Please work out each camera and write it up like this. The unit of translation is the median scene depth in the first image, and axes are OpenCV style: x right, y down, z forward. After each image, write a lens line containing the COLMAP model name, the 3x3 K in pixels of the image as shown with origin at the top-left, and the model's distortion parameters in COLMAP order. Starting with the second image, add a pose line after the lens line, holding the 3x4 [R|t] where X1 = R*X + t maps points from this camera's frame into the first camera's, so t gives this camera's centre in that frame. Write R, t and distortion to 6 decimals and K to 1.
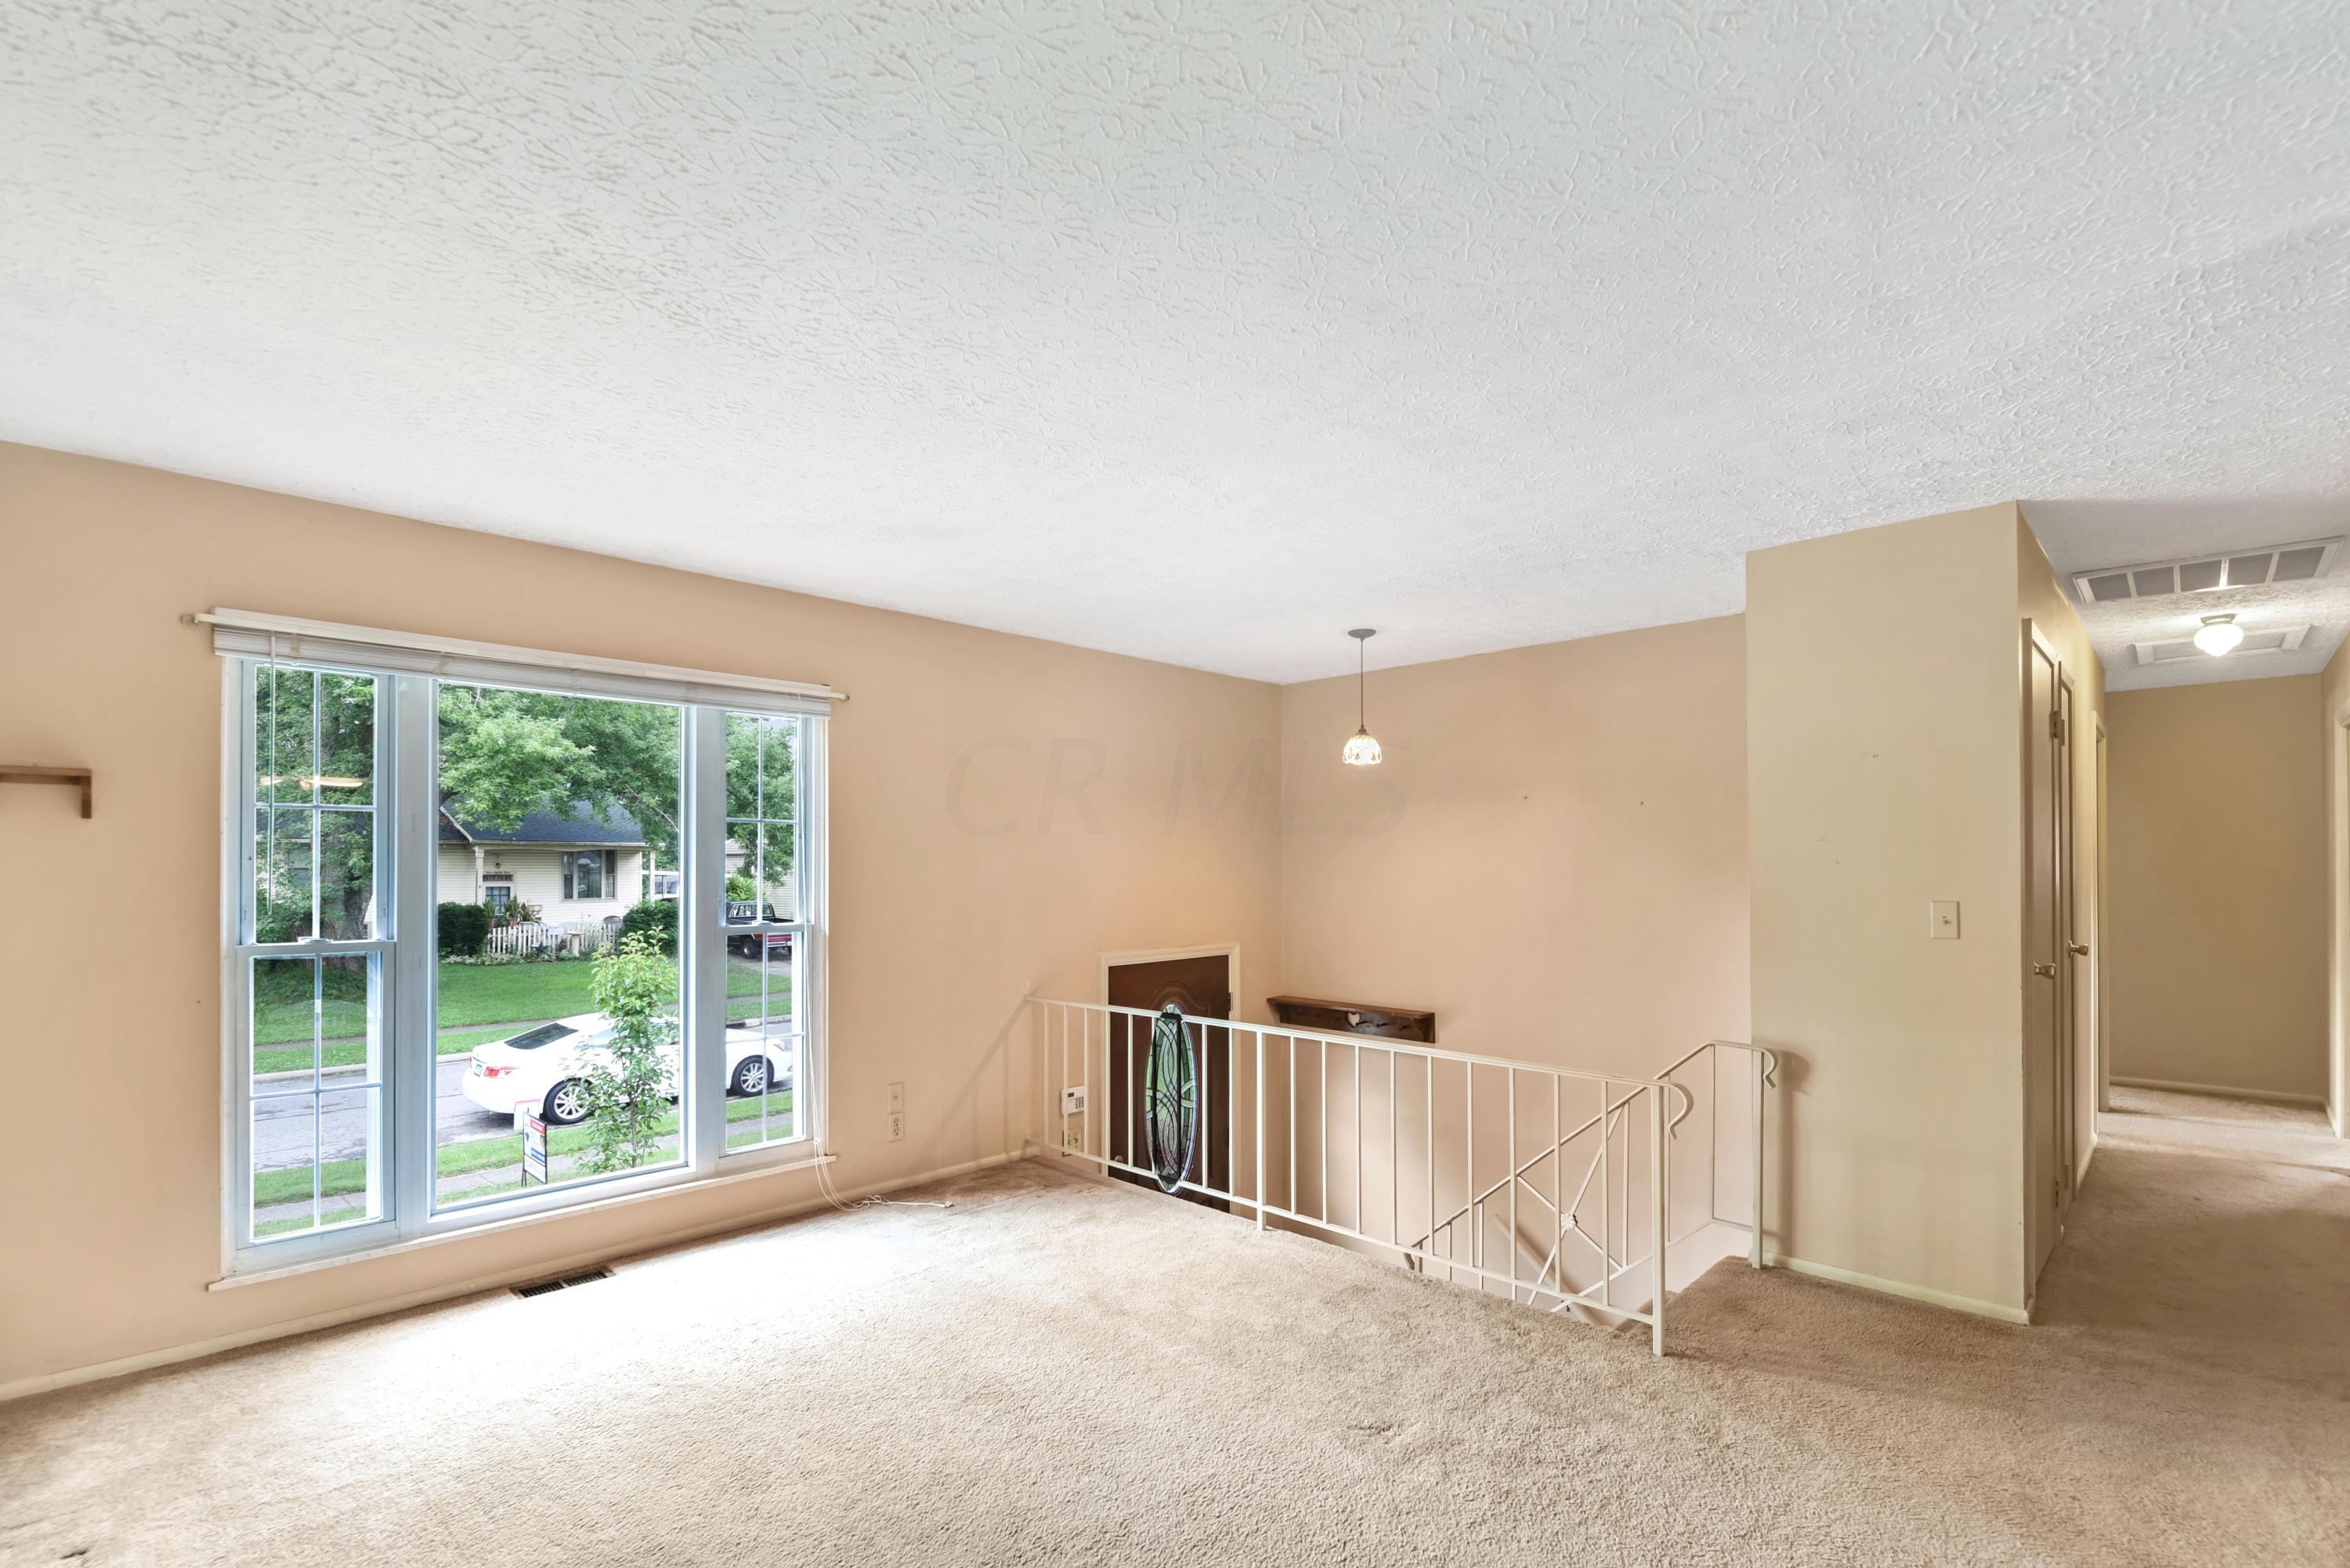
lens RADIAL K [[1046.7, 0, 1190.5], [0, 1046.7, 817.4], [0, 0, 1]] dist [0.001698, -0.011193]
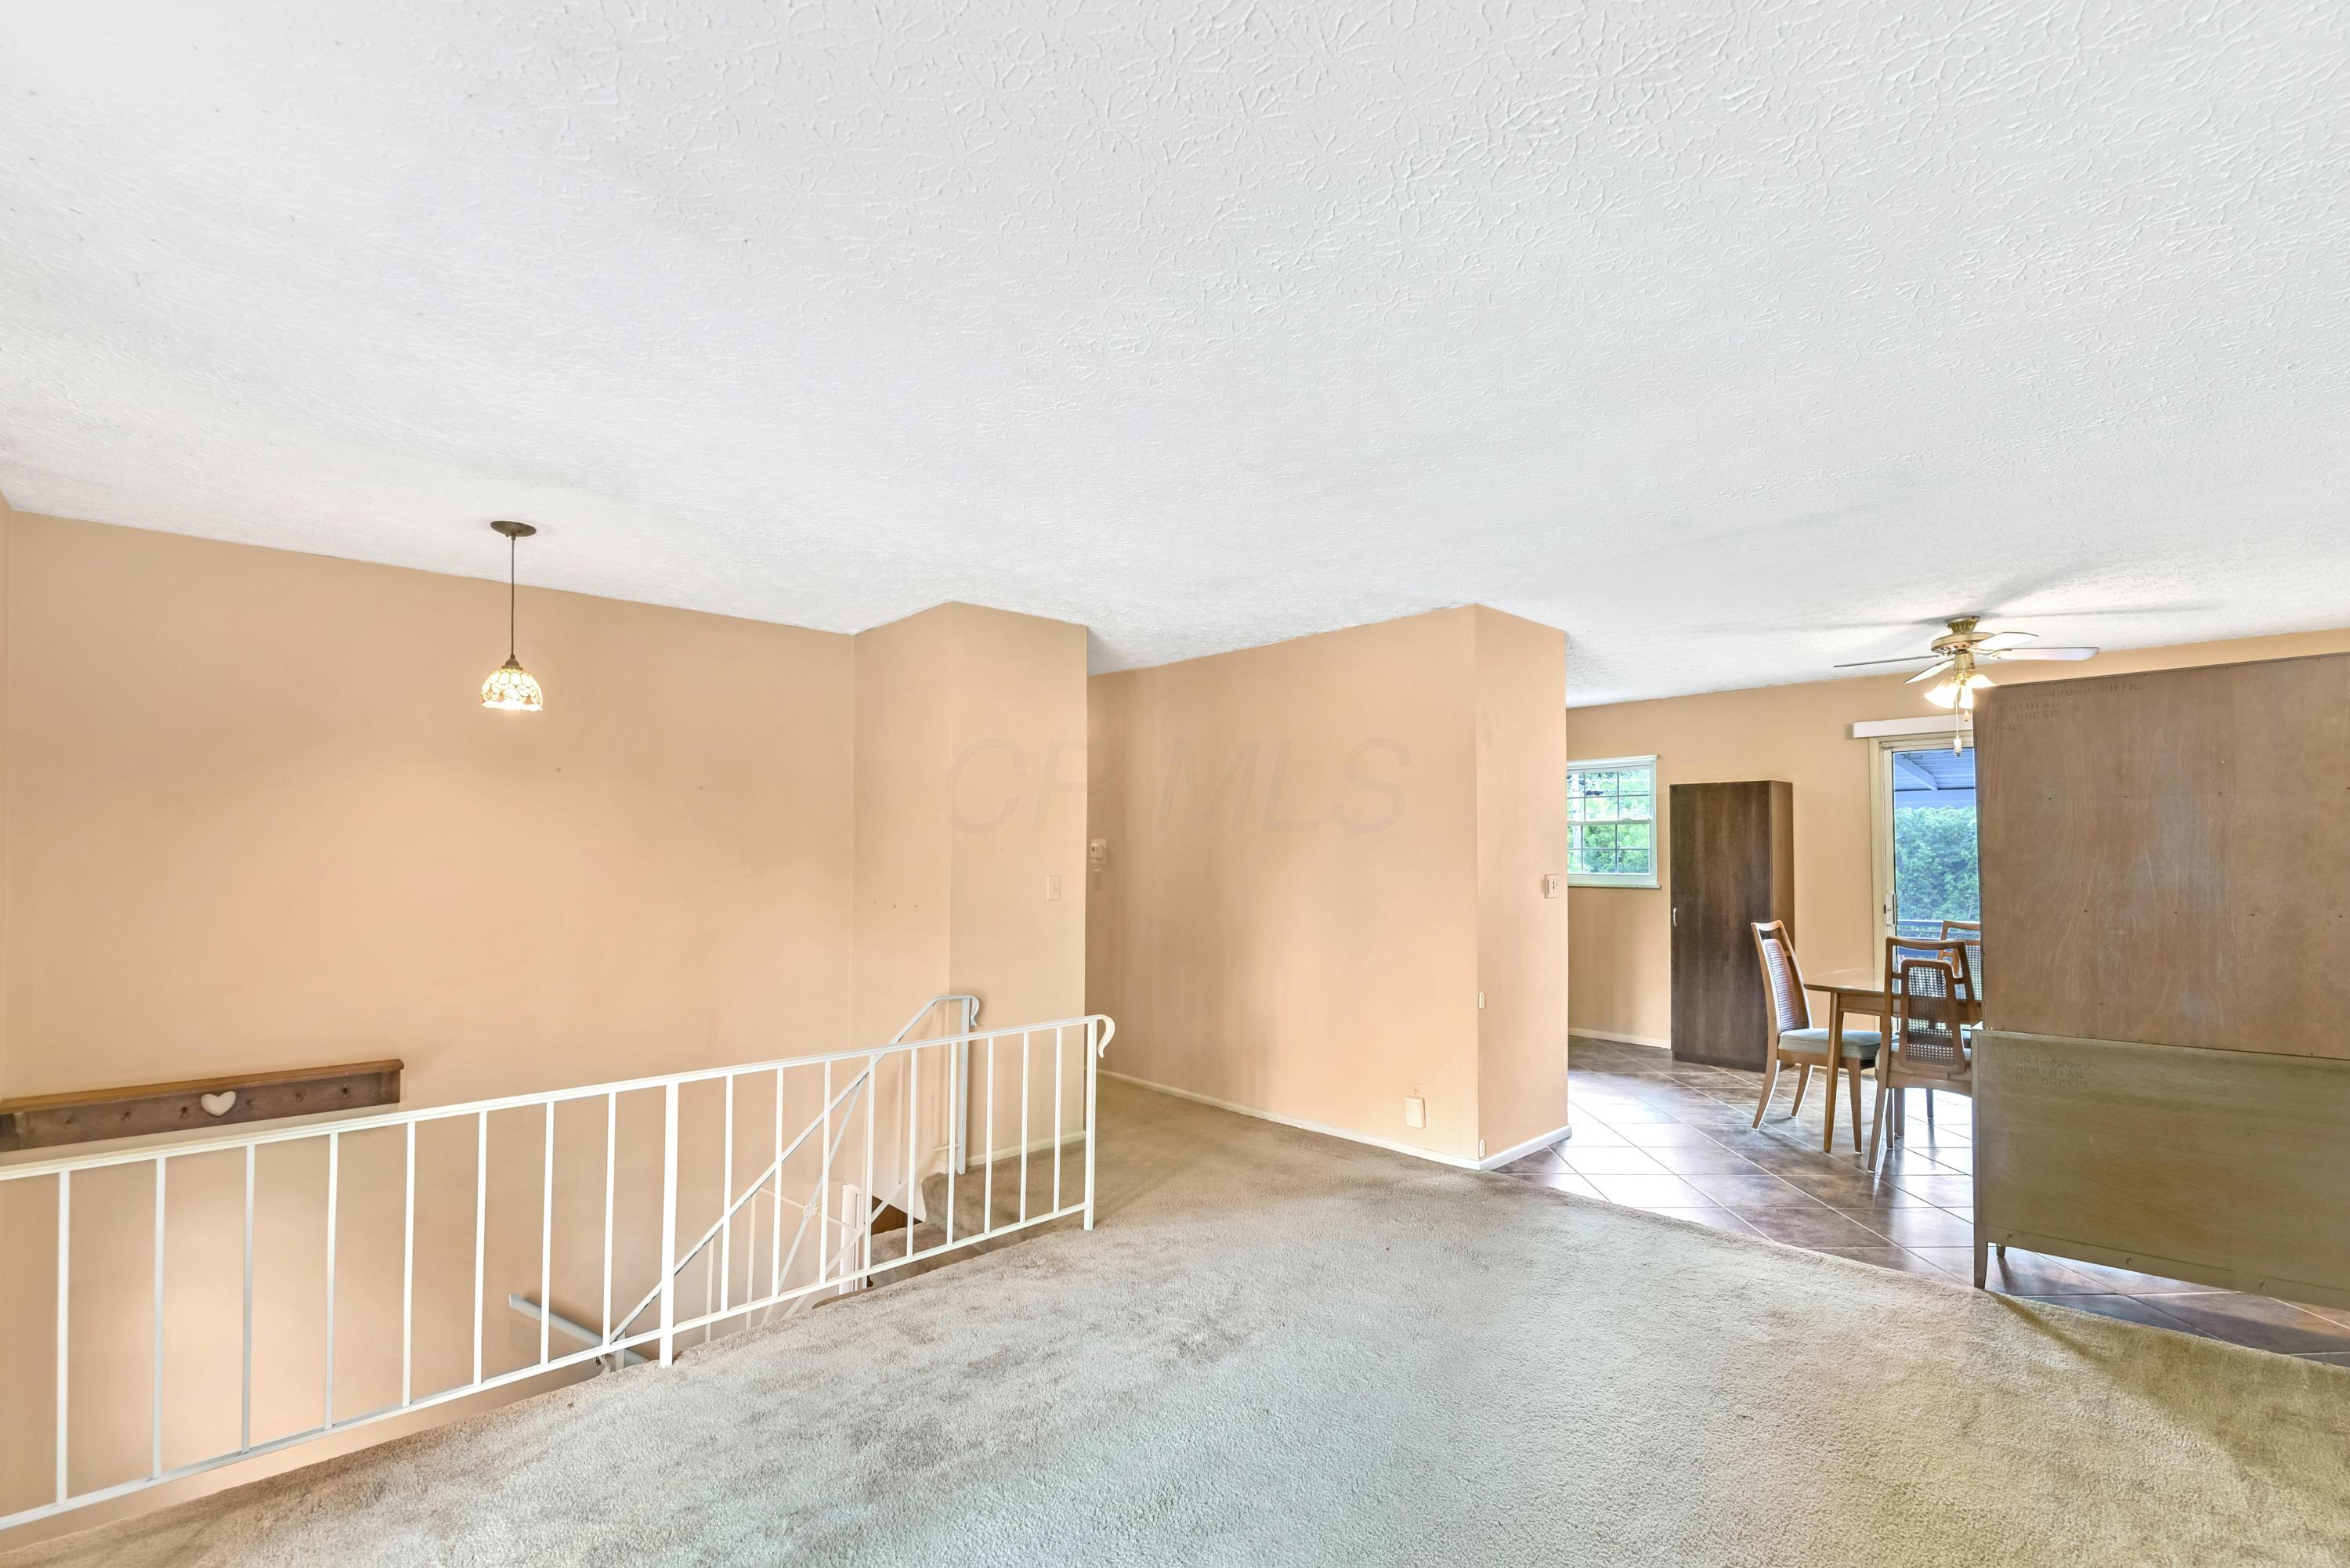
lens RADIAL K [[1046.7, 0, 1190.5], [0, 1046.7, 817.4], [0, 0, 1]] dist [0.001698, -0.011193]
pose [[0.009806, 0.037908, 0.999233, -0.513331], [-0.046984, 0.998195, -0.037408, 0.020332], [-0.998847, -0.046582, 0.011569, 0.477083]]
